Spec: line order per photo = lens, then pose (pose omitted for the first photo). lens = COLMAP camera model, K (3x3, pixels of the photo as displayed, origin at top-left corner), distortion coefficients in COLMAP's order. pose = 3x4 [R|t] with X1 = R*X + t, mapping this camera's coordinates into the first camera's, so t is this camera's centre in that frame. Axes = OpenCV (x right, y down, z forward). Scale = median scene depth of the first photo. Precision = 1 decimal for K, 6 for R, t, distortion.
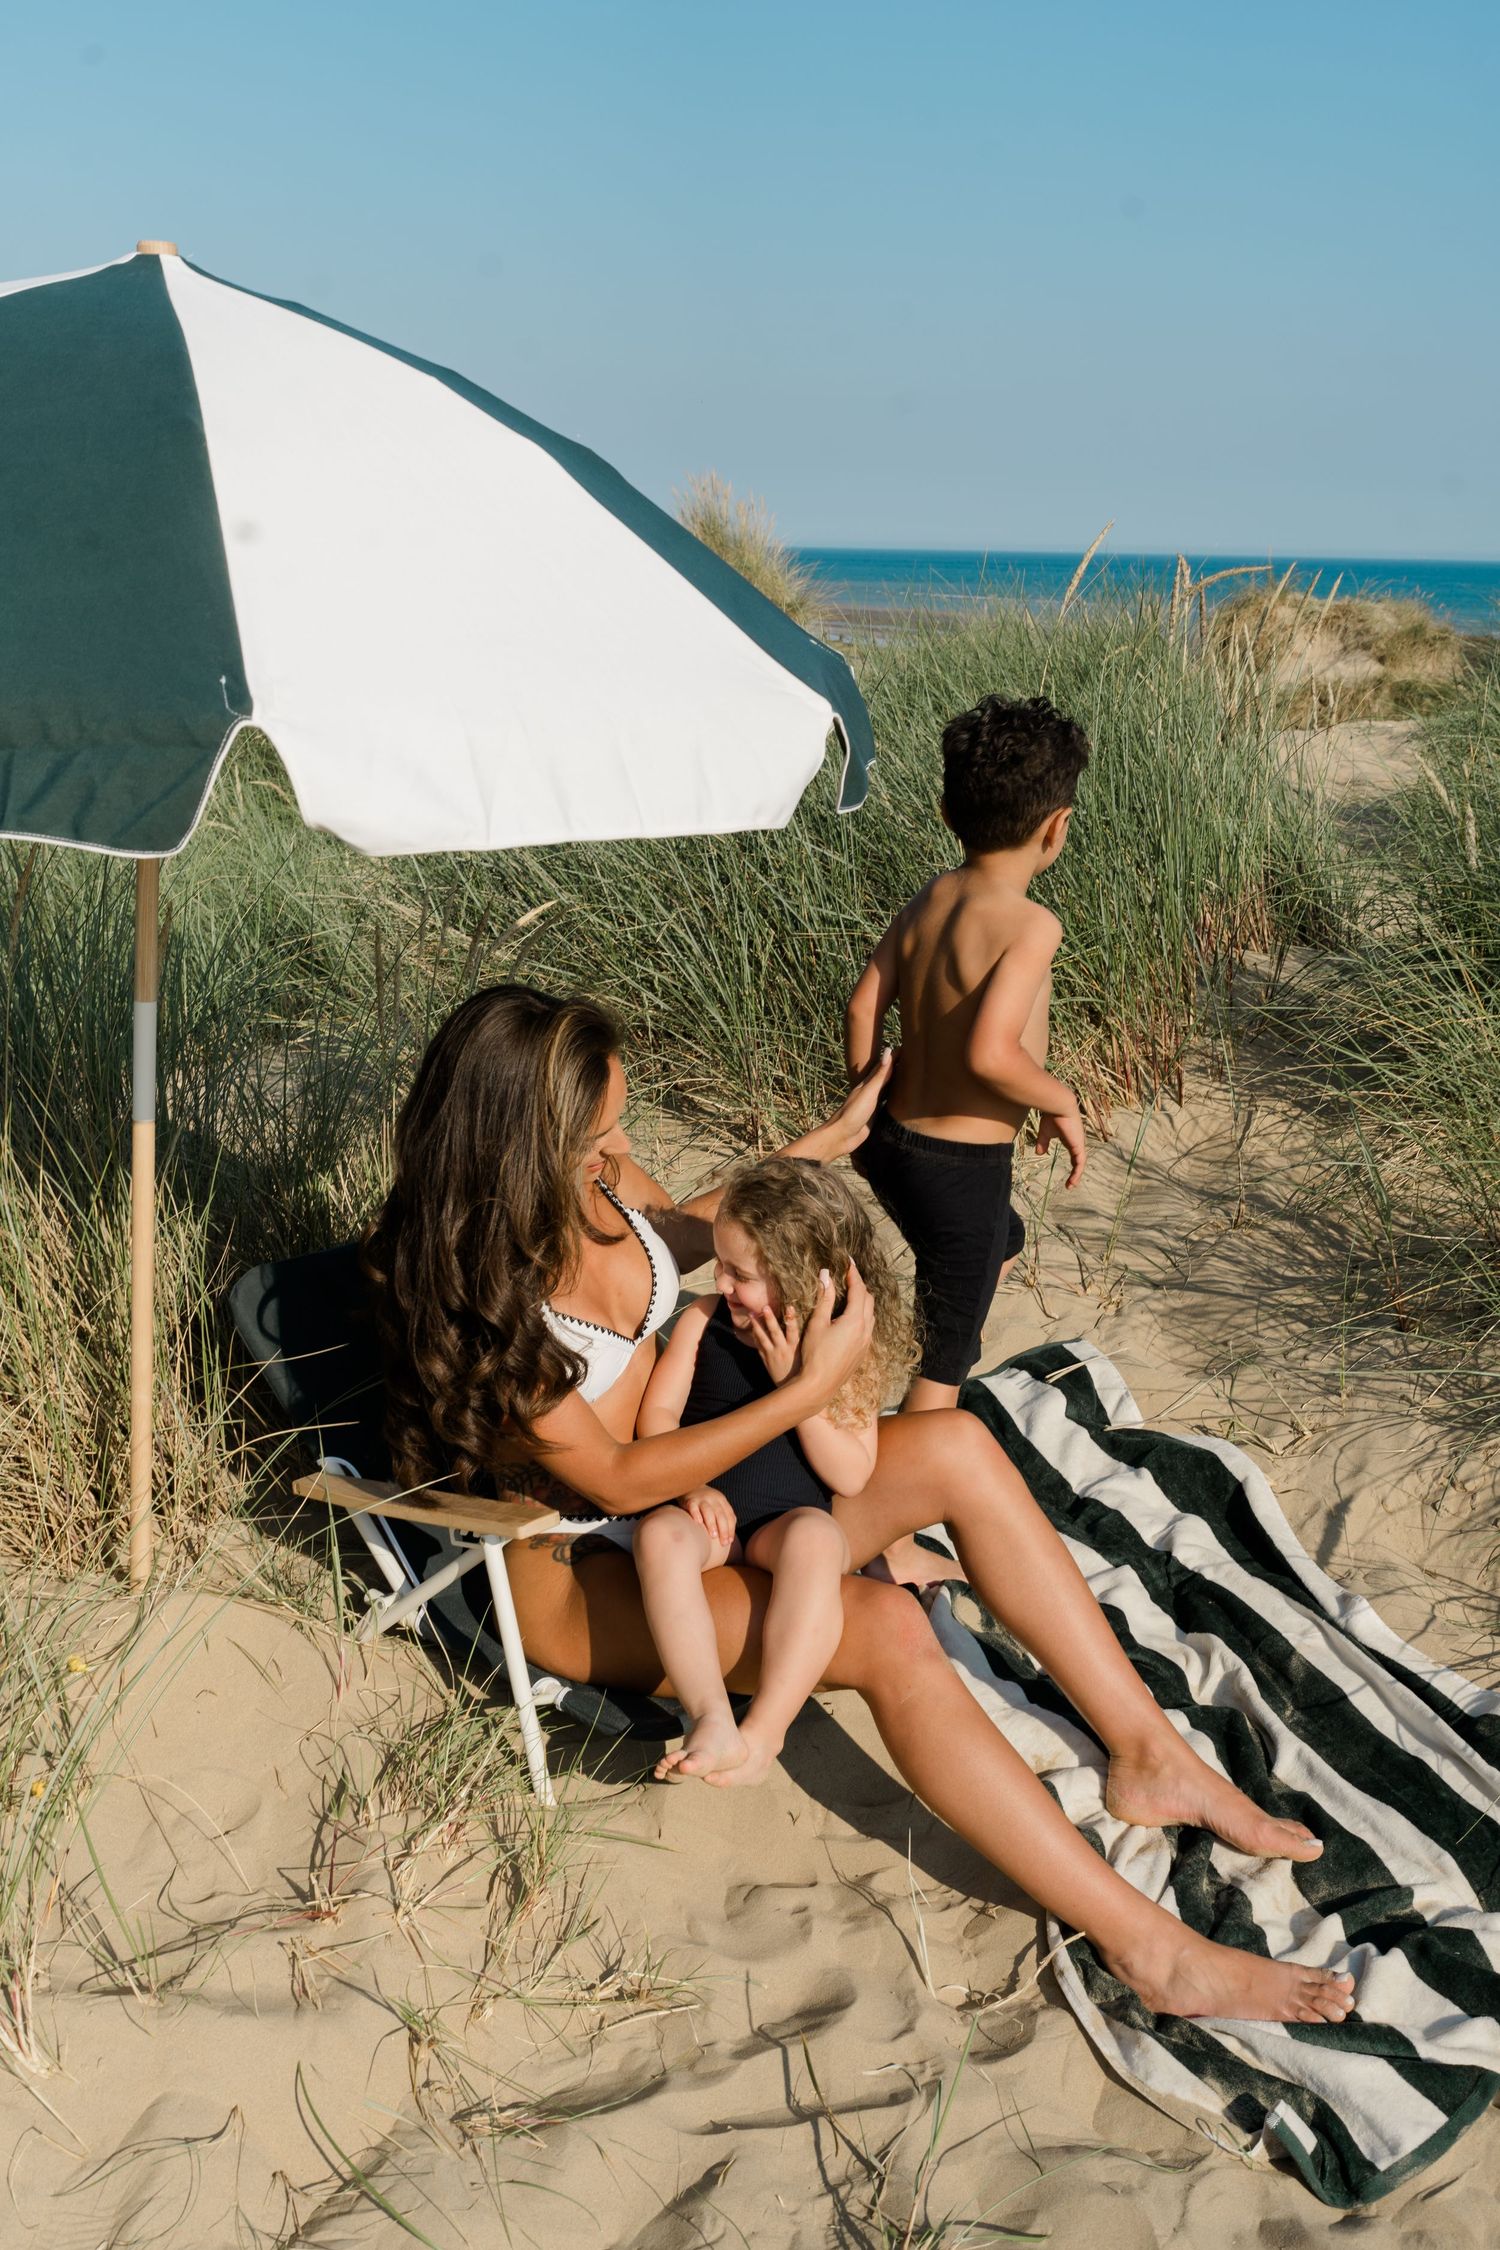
lens RADIAL K [[2065.1, 0, 750.0], [0, 2065.1, 1125.0], [0, 0, 1]] dist [-0.001920, 0.002729]
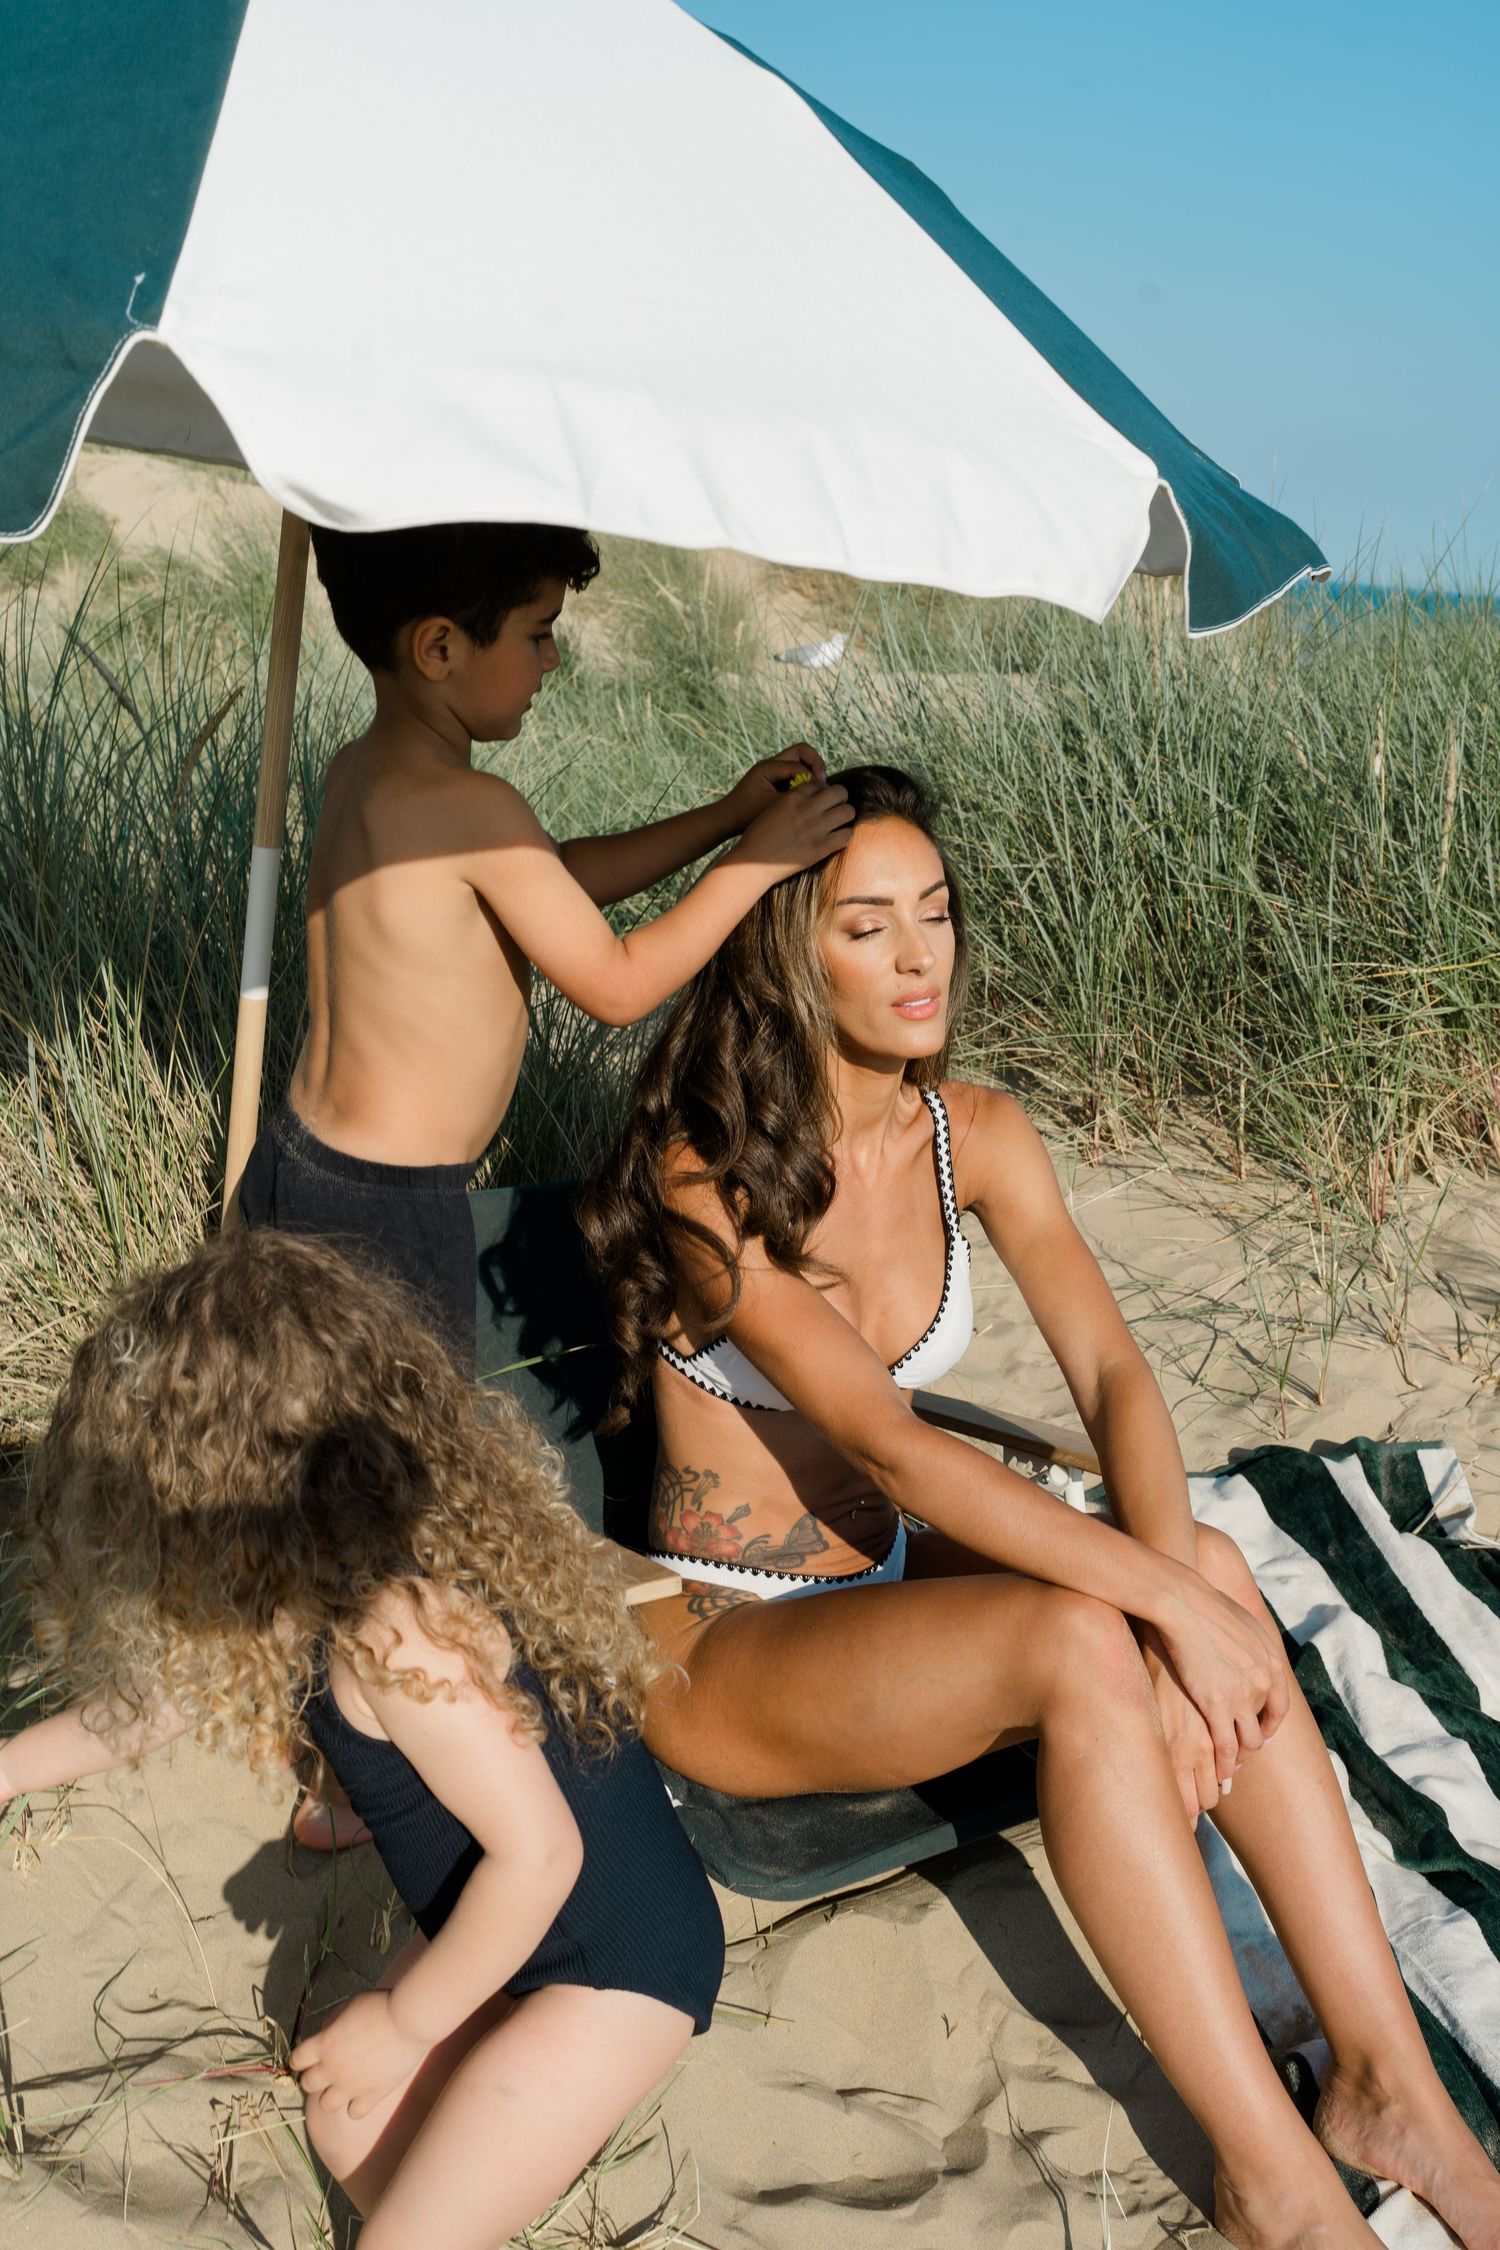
lens RADIAL K [[2065.1, 0, 750.0], [0, 2065.1, 1125.0], [0, 0, 1]] dist [-0.001920, 0.002729]
pose [[0.975340, 0.123888, -0.182659, 0.025898], [-0.121008, 0.992288, 0.026875, 0.000792], [0.184580, -0.004109, 0.982809, 0.145319]]
